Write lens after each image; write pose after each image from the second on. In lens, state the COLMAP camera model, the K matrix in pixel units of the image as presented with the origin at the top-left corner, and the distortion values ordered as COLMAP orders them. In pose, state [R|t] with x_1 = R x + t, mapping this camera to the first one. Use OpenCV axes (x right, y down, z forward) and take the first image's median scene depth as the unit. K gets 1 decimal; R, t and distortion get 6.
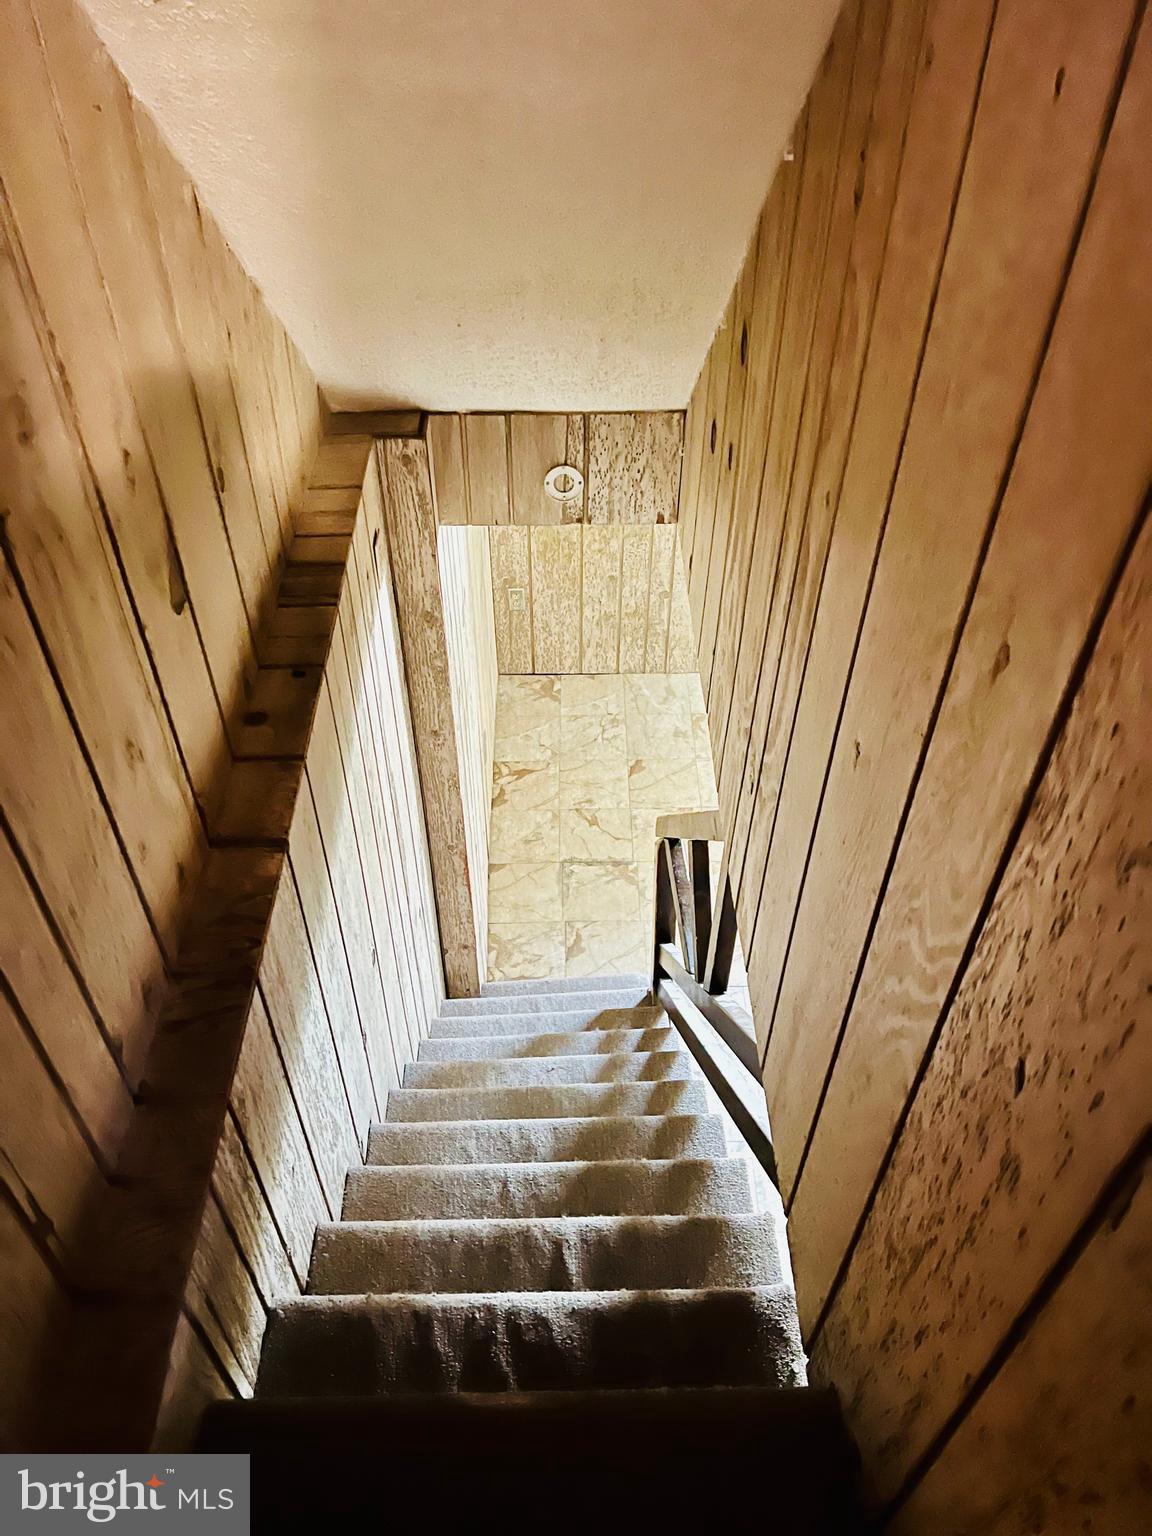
lens RADIAL K [[1149.6, 0, 572.2], [0, 1149.6, 772.4], [0, 0, 1]] dist [0.055959, -0.064722]
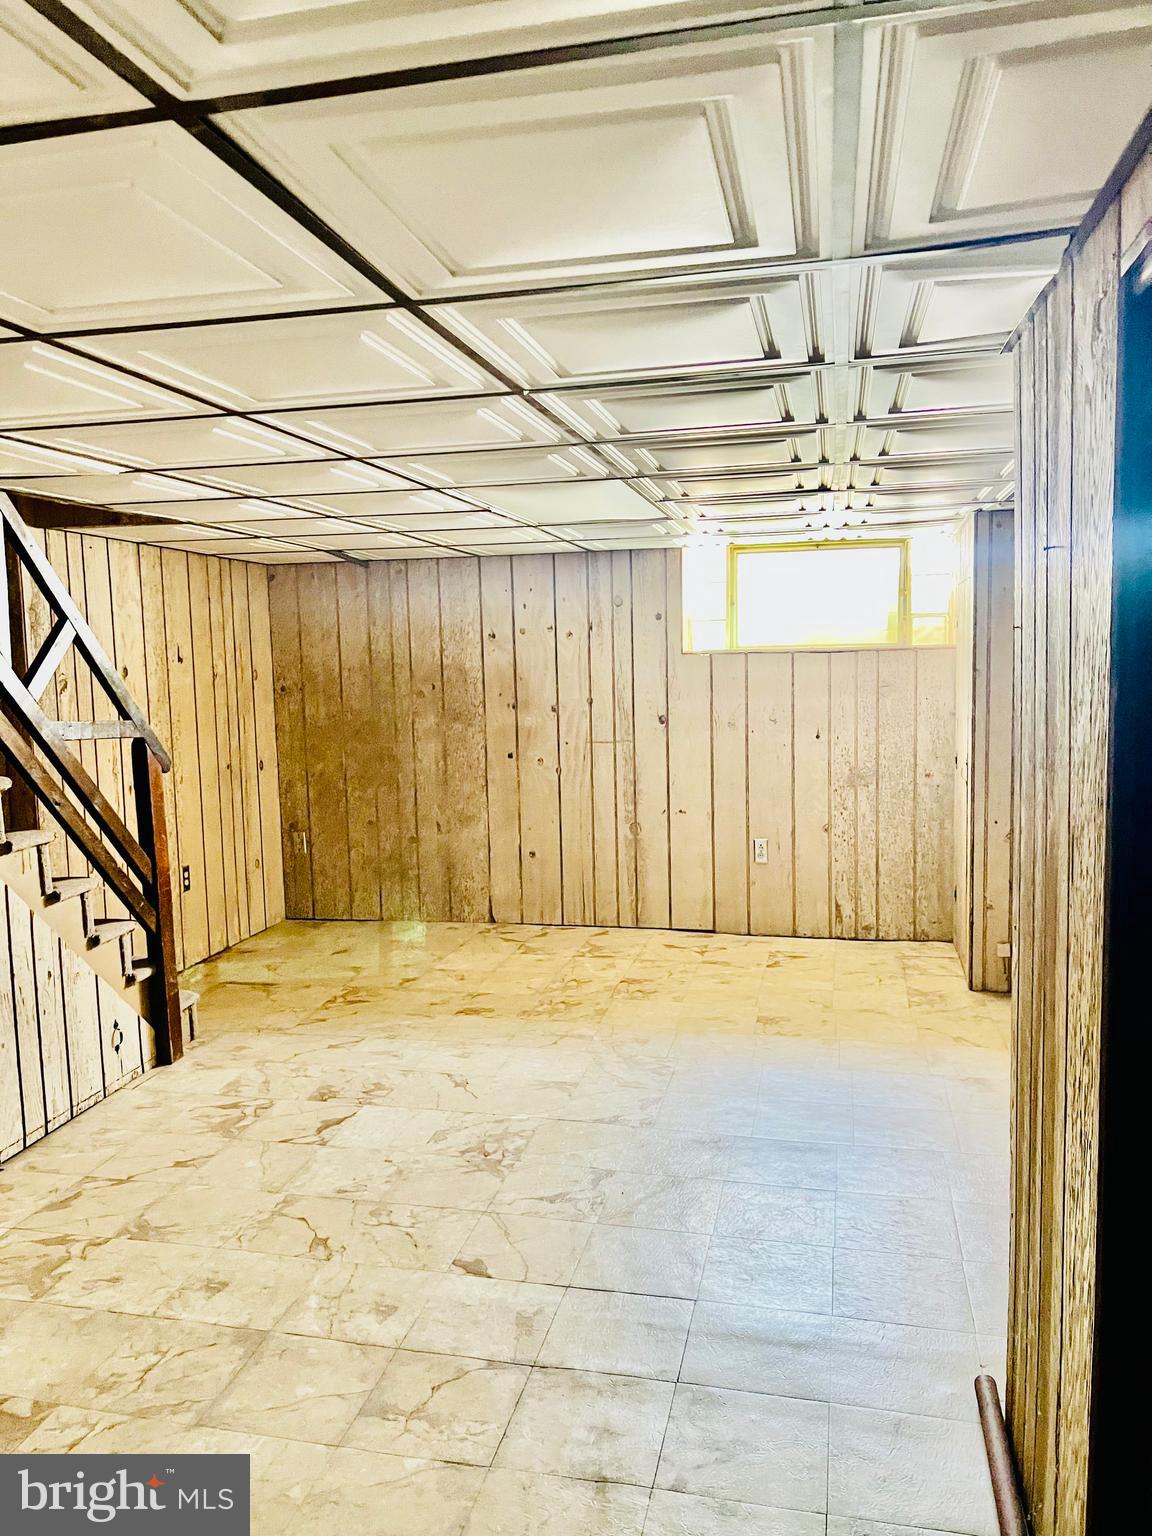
lens RADIAL K [[1149.6, 0, 577.4], [0, 1149.6, 767.4], [0, 0, 1]] dist [0.055959, -0.064722]
pose [[0.971735, -0.006803, -0.235978, 0.532335], [-0.138921, 0.791714, -0.594886, 0.478289], [0.190874, 0.610854, 0.768391, 0.060226]]
